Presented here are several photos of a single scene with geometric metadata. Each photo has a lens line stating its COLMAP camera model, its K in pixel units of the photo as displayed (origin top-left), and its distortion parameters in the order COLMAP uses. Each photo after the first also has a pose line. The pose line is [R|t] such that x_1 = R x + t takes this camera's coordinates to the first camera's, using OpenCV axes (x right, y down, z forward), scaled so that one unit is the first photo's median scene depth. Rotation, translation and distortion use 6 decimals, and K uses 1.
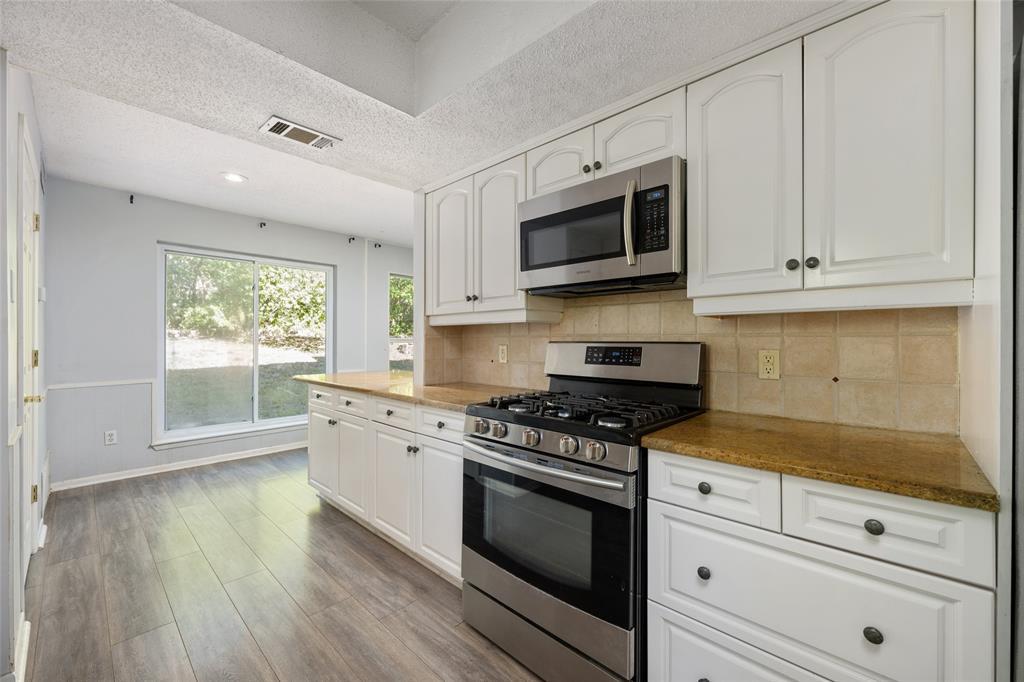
lens RADIAL K [[409.0, 0, 510.9], [0, 409.0, 339.3], [0, 0, 1]] dist [0.000912, -0.000729]
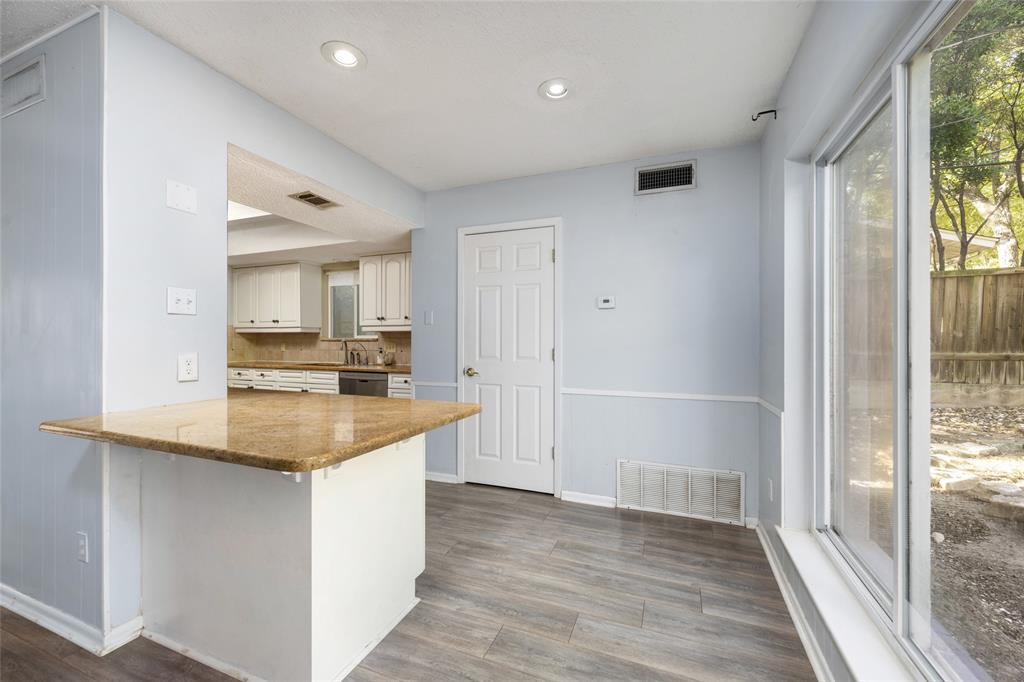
lens RADIAL K [[409.0, 0, 510.7], [0, 409.0, 343.2], [0, 0, 1]] dist [0.000912, -0.000729]
pose [[-0.930826, -0.006037, -0.365413, -0.367409], [-0.005080, 0.999981, -0.003581, 0.007604], [0.365427, -0.001477, -0.930839, 1.573911]]
